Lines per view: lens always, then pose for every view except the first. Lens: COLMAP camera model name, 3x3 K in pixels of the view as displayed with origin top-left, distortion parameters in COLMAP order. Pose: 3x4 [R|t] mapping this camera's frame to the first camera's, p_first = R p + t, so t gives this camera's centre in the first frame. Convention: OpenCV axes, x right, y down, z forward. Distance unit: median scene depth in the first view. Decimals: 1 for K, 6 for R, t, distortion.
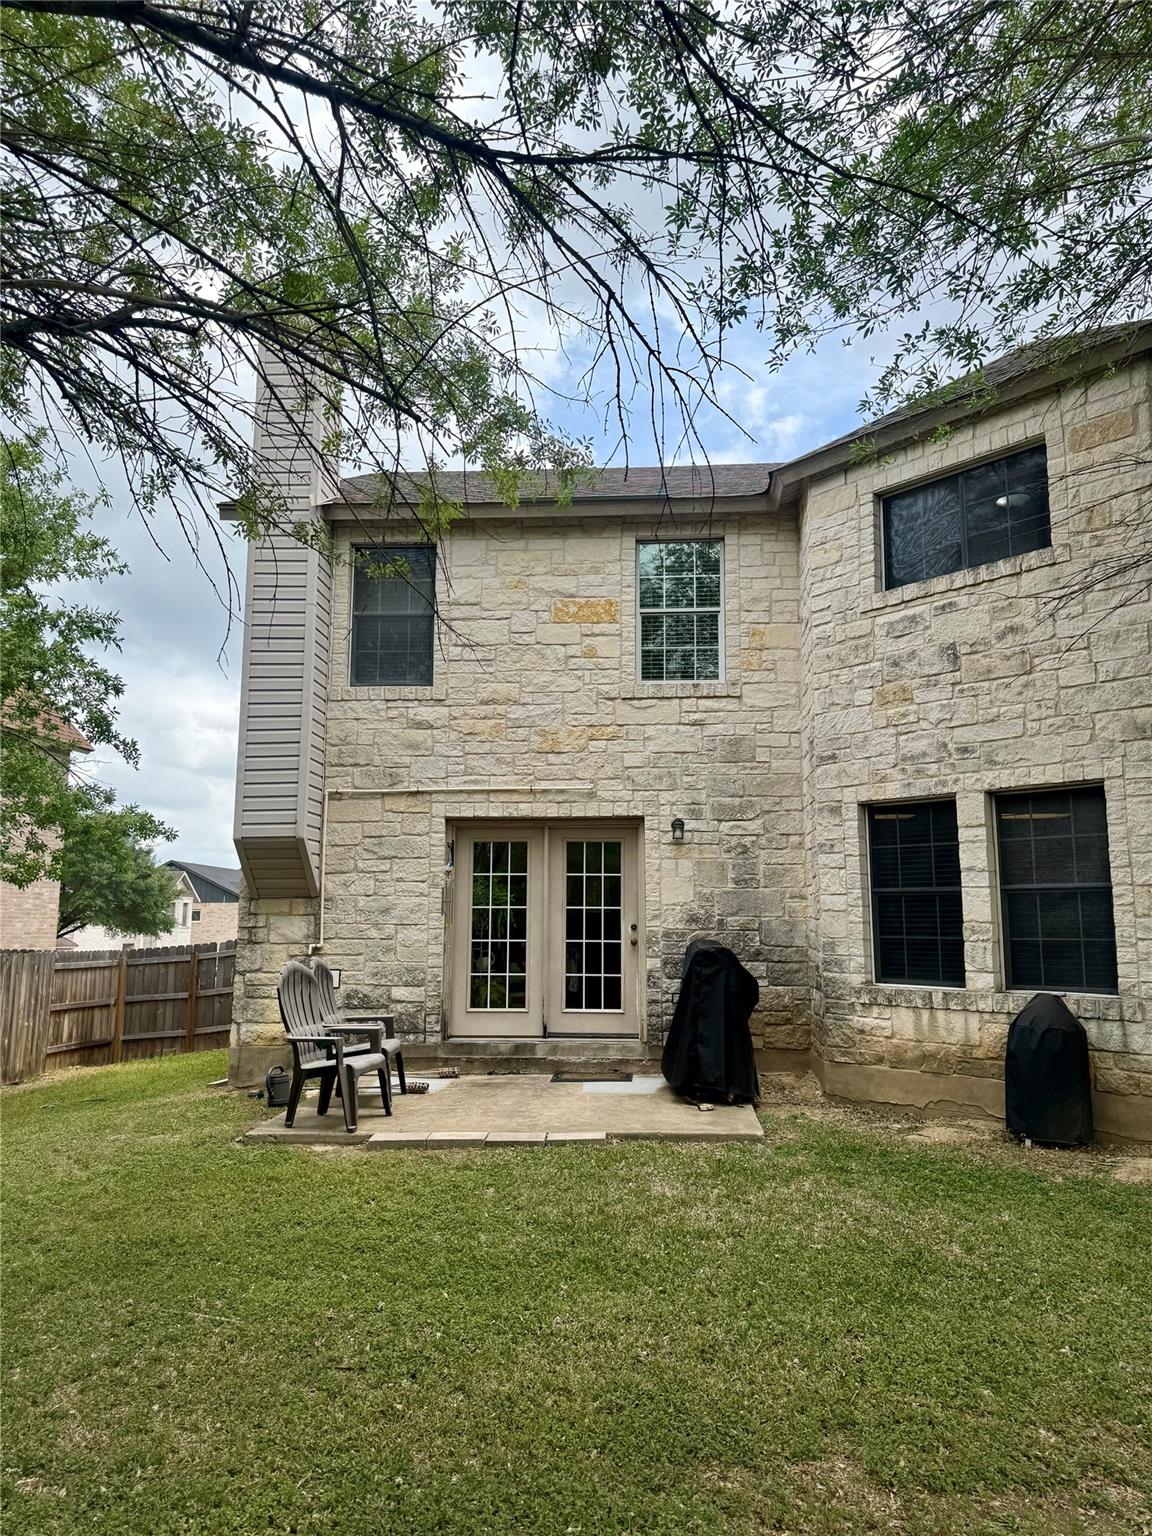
lens RADIAL K [[1066.3, 0, 568.3], [0, 1066.3, 761.4], [0, 0, 1]] dist [0.081159, -0.108274]
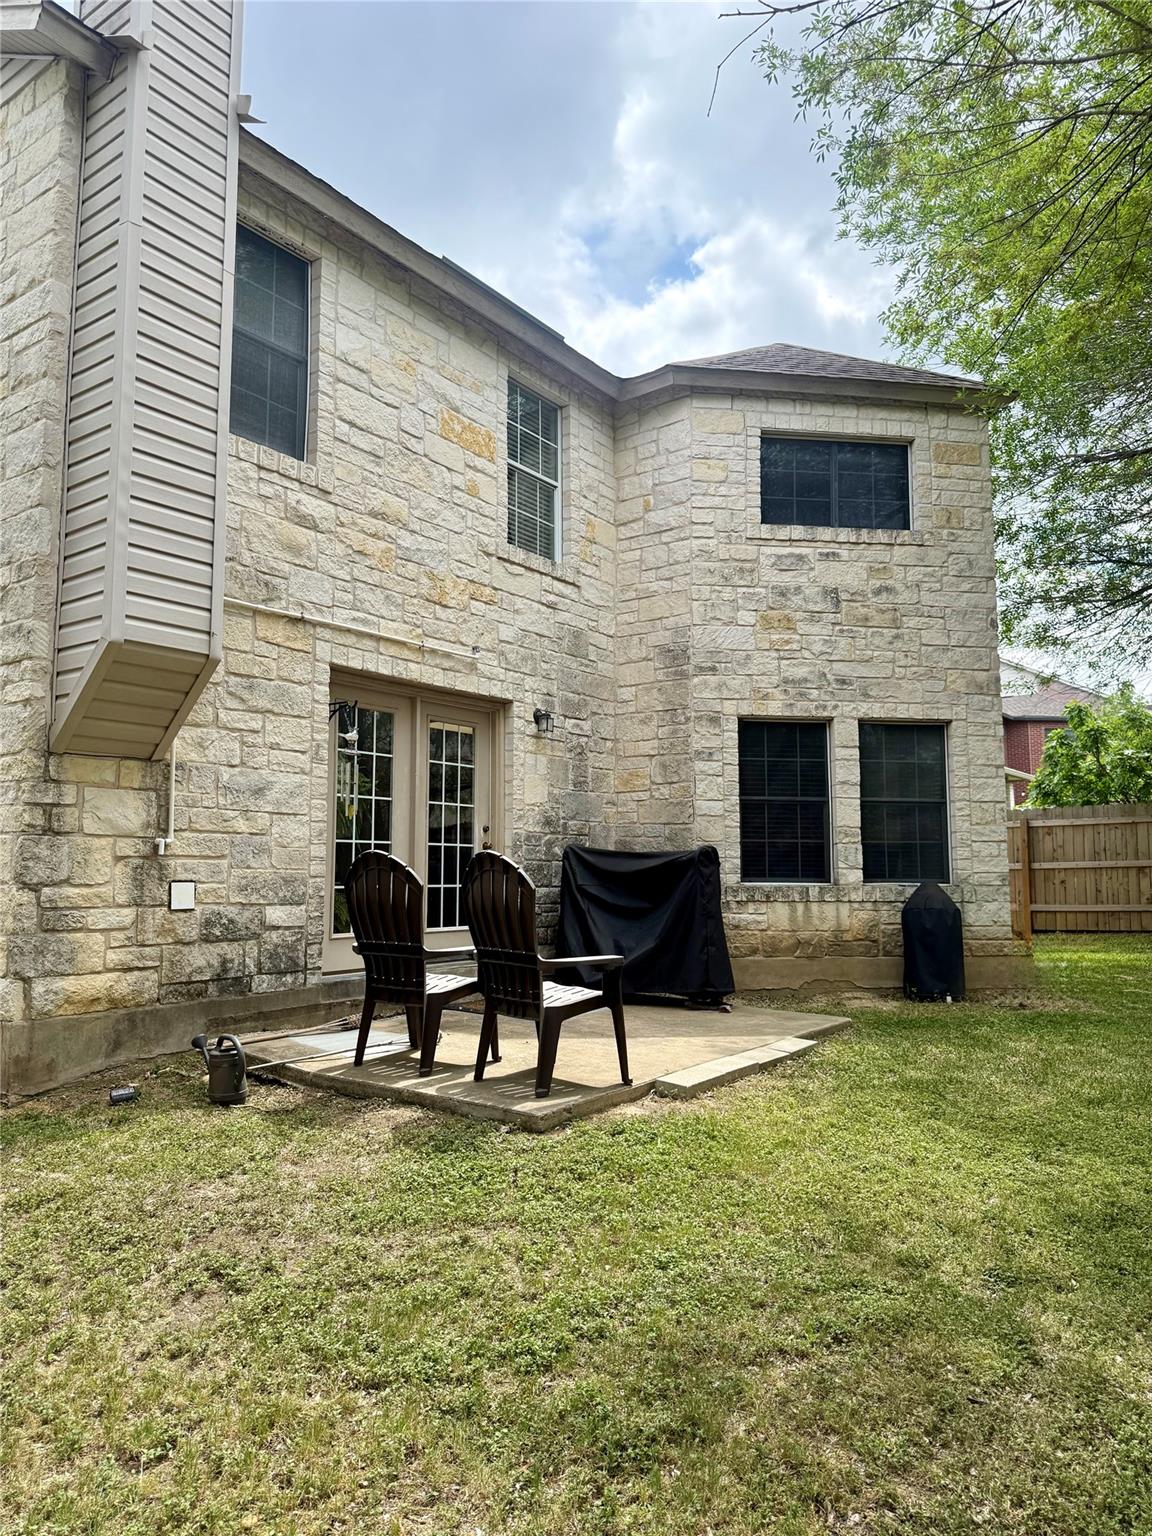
lens RADIAL K [[1066.3, 0, 579.0], [0, 1066.3, 770.1], [0, 0, 1]] dist [0.081159, -0.108274]
pose [[0.536769, 0.080099, 0.839919, -0.701478], [-0.127114, 0.991798, -0.013348, 0.126672], [-0.834099, -0.099601, 0.542548, 0.554711]]
